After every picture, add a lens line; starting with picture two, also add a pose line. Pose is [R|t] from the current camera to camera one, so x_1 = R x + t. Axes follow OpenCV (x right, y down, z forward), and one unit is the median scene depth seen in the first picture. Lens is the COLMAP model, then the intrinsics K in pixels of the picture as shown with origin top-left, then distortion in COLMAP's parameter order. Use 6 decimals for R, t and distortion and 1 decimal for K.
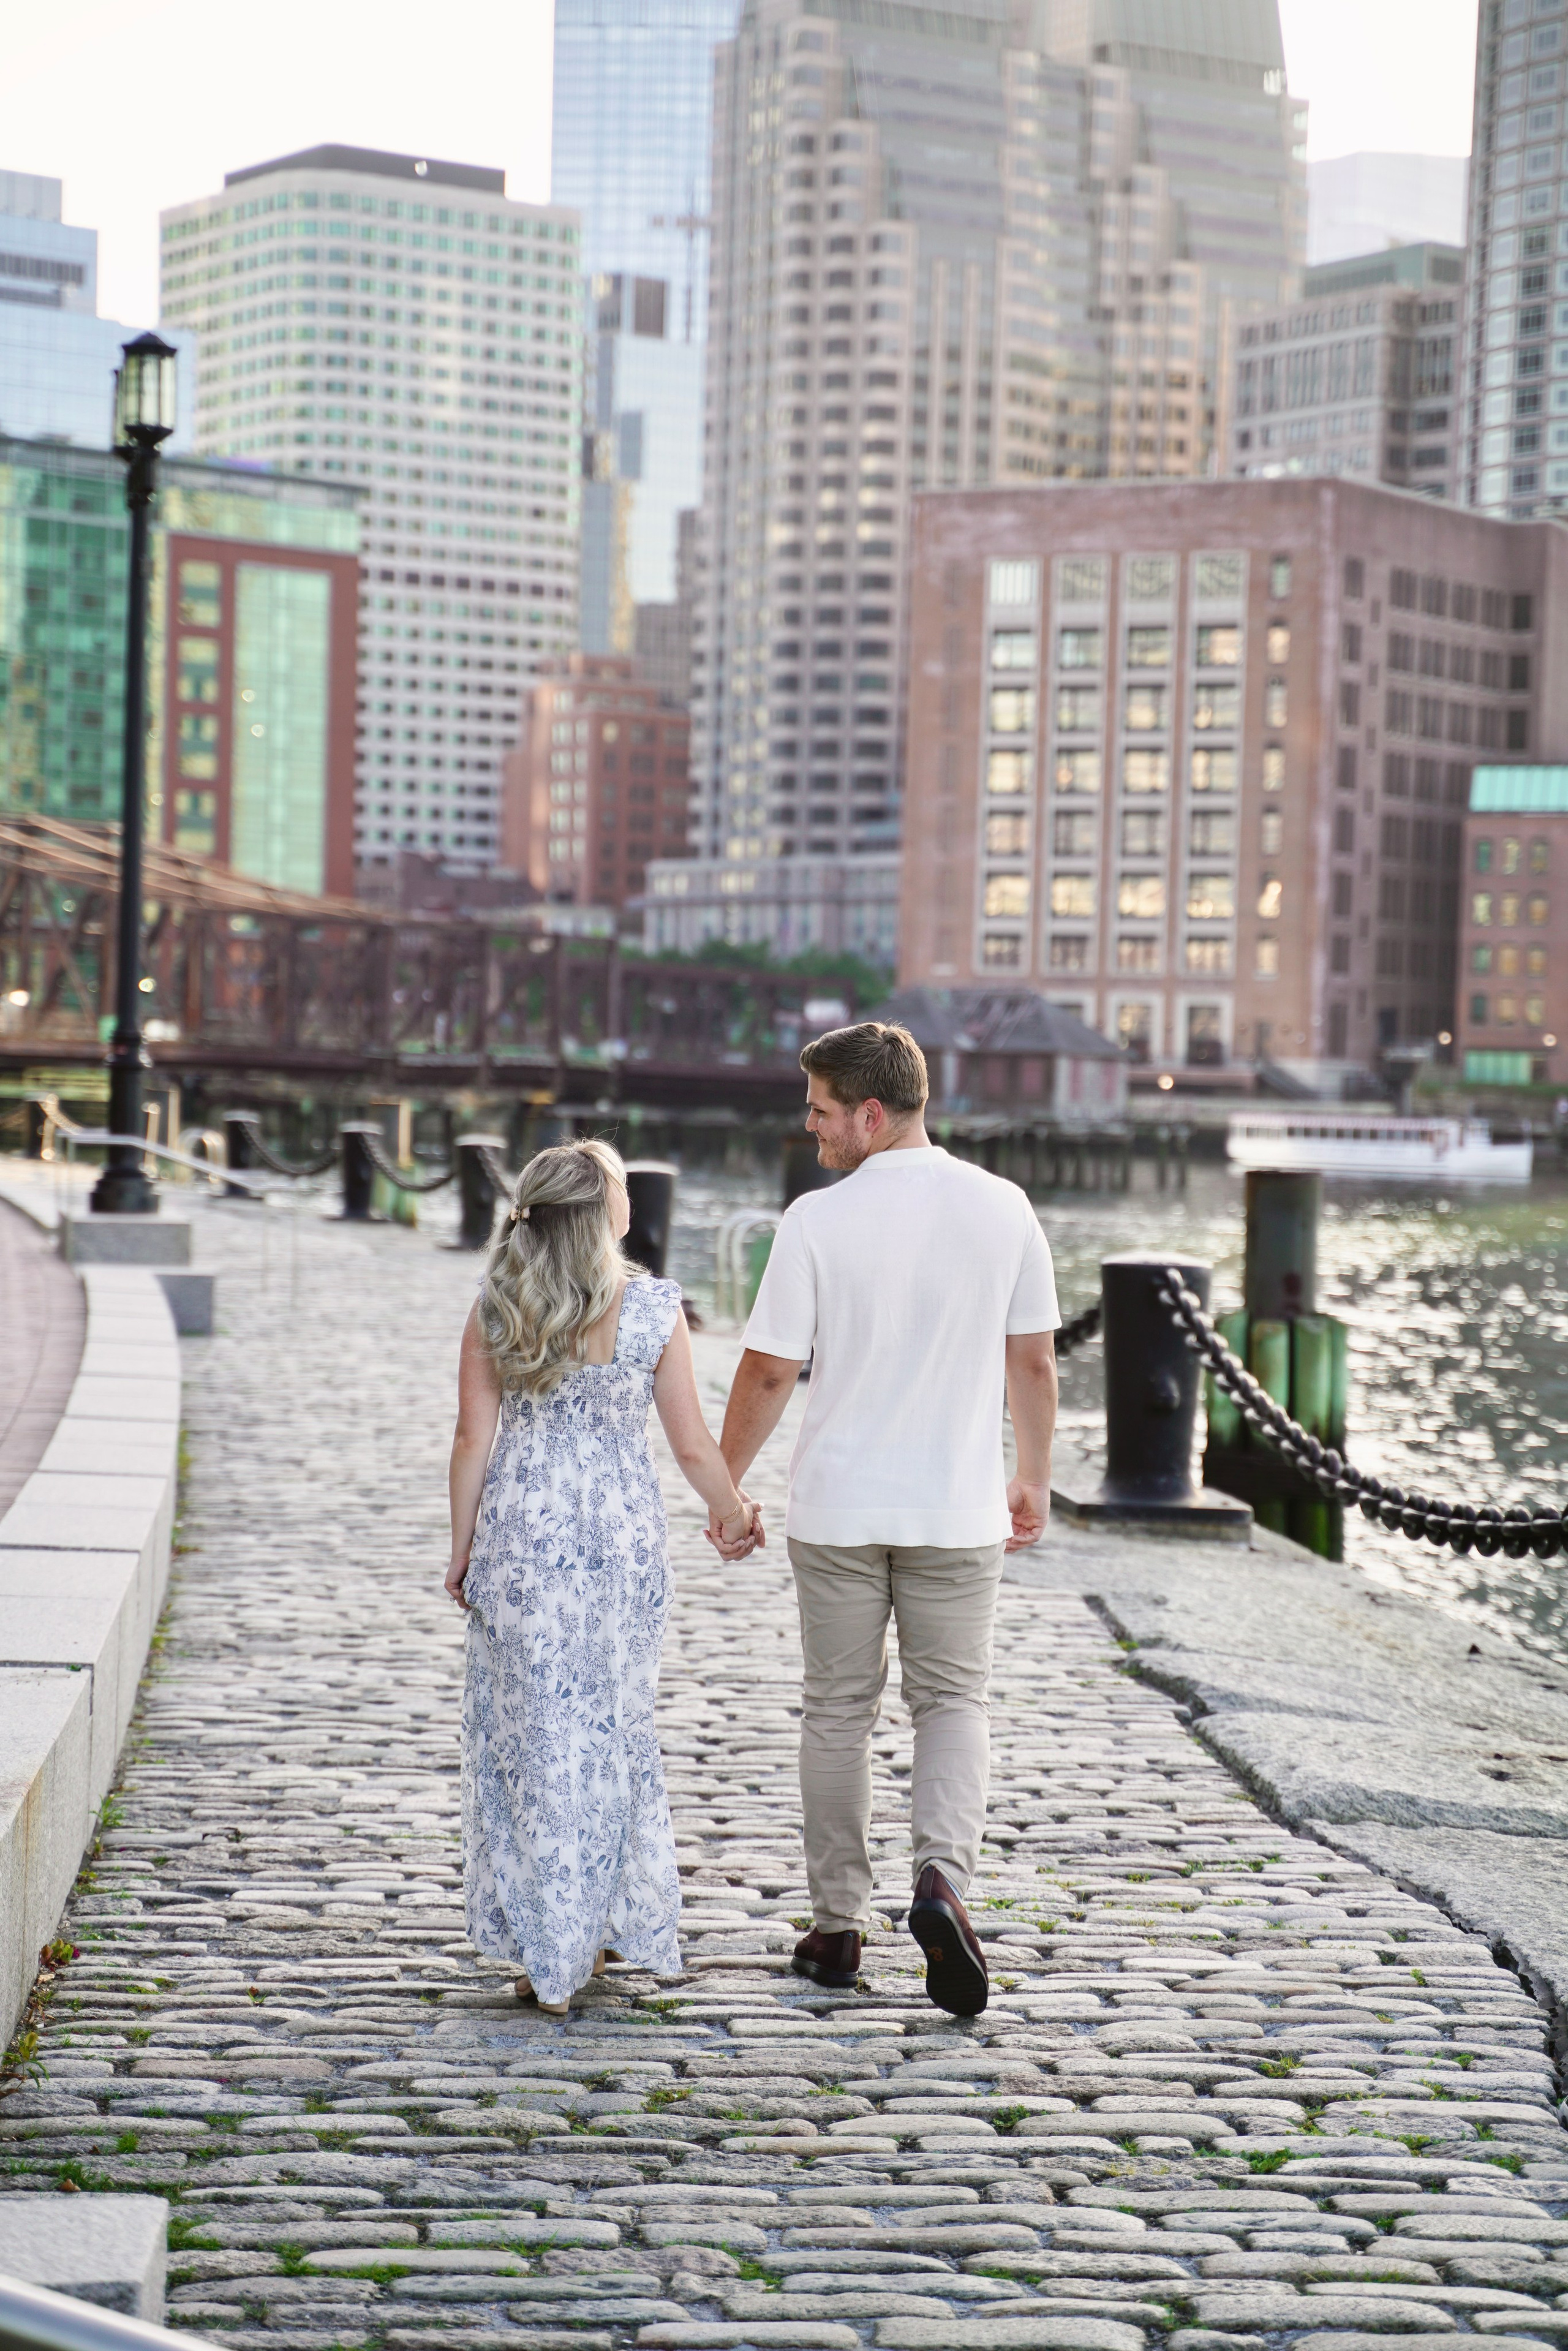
lens RADIAL K [[4794.6, 0, 784.0], [0, 4794.6, 1175.5], [0, 0, 1]] dist [0.278016, -0.024869]
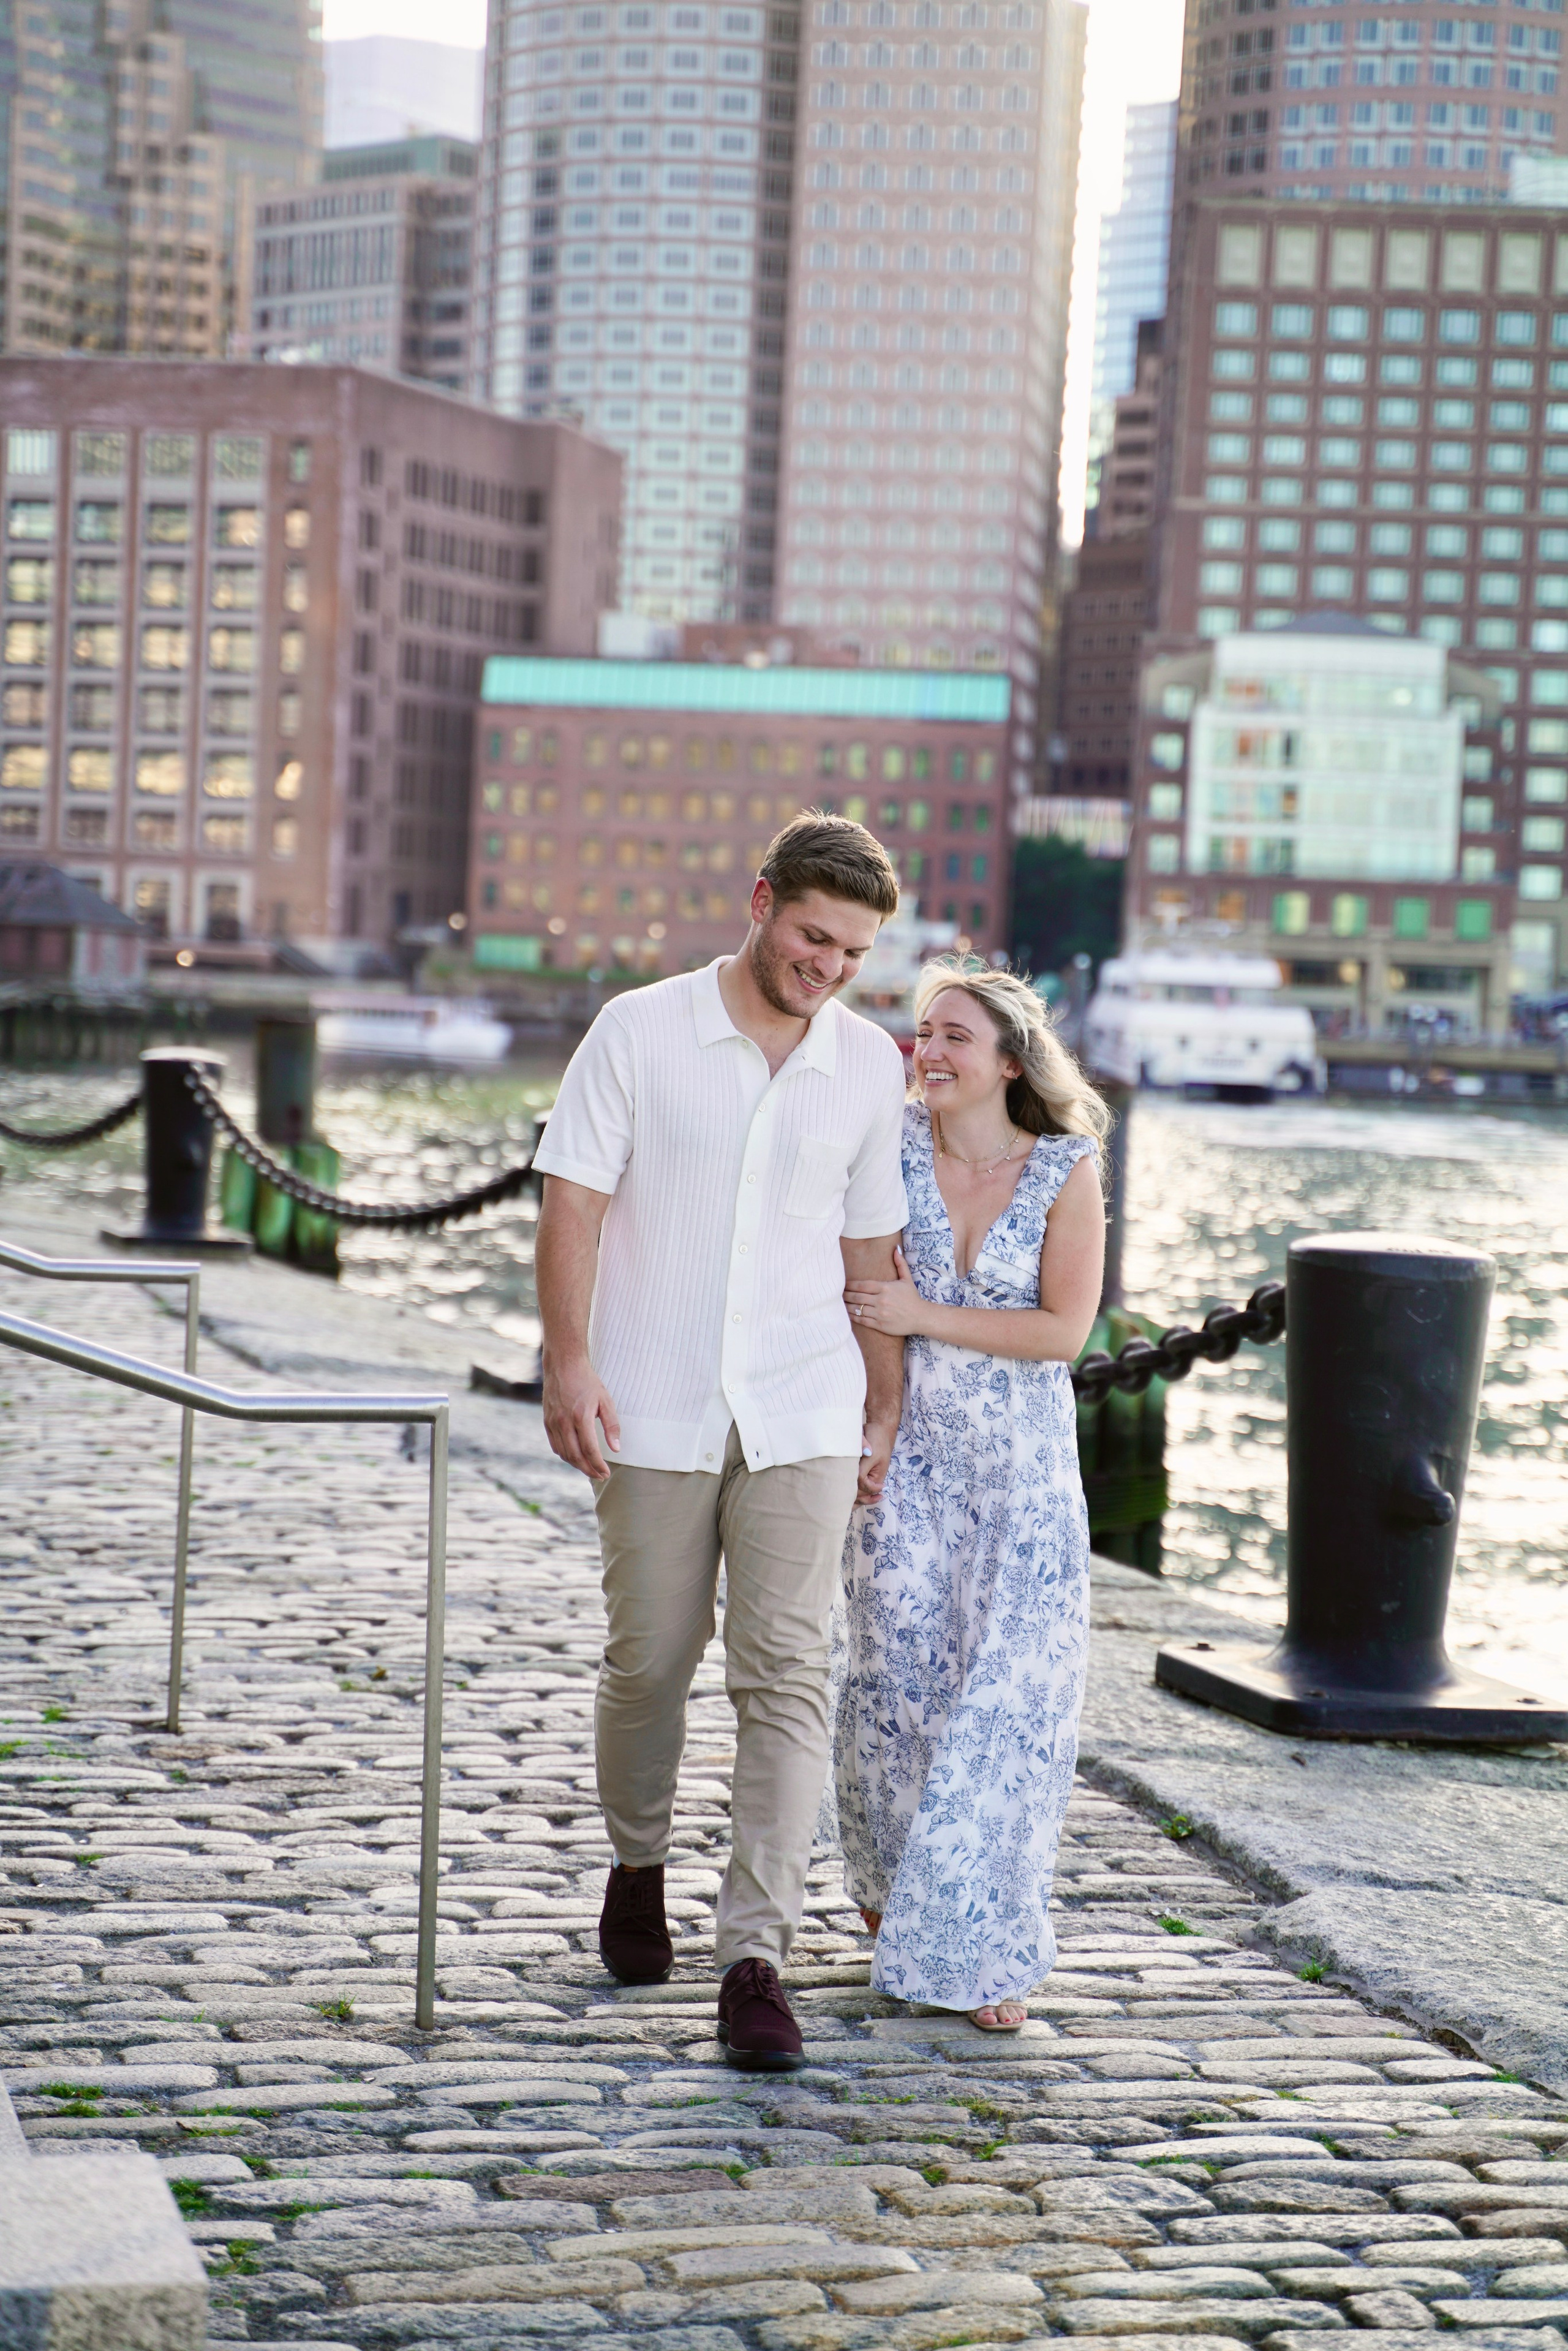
lens RADIAL K [[4794.6, 0, 784.0], [0, 4794.6, 1175.5], [0, 0, 1]] dist [0.278016, -0.024869]
pose [[0.979301, 0.010190, 0.202152, -0.000946], [-0.015175, 0.999617, 0.023124, 0.000624], [-0.201840, -0.025713, 0.979081, -0.012635]]
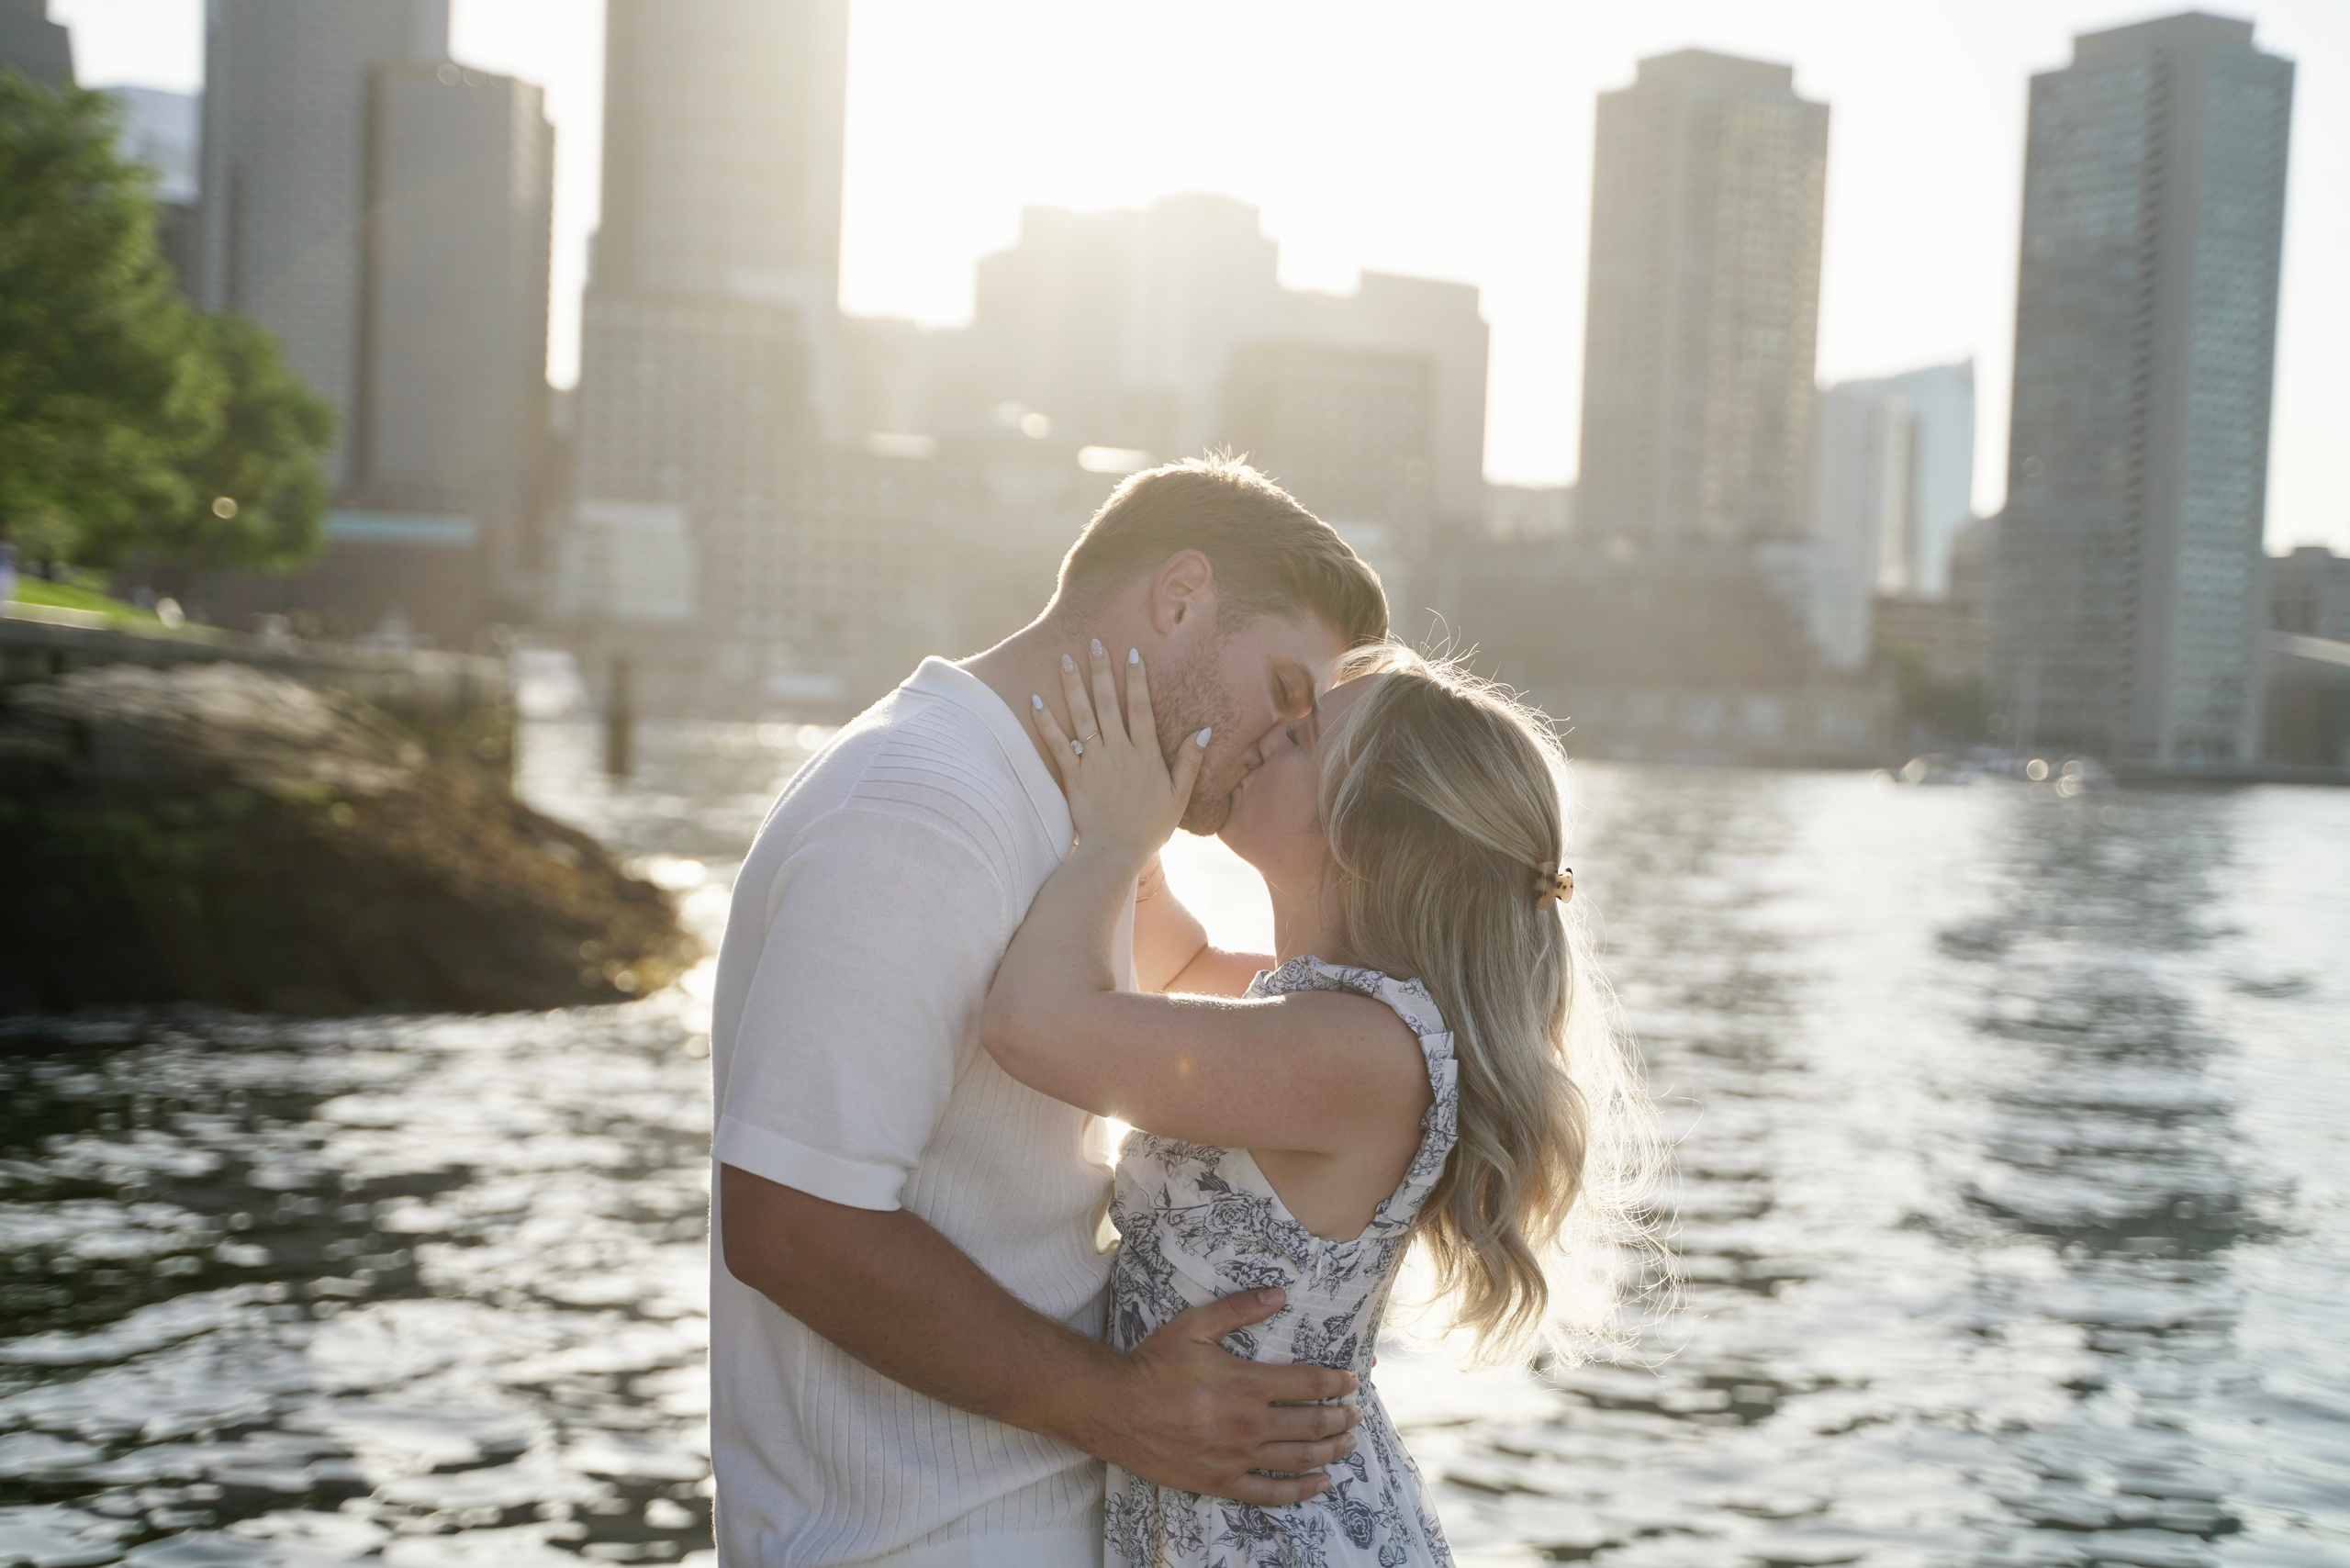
lens RADIAL K [[3145.9, 0, 1175.0], [0, 3145.9, 784.0], [0, 0, 1]] dist [0.090797, 0.043816]
pose [[0.906593, 0.000930, 0.422004, -0.030935], [-0.006017, 0.999924, 0.010724, 0.009217], [-0.421962, -0.012262, 0.906530, -0.242776]]
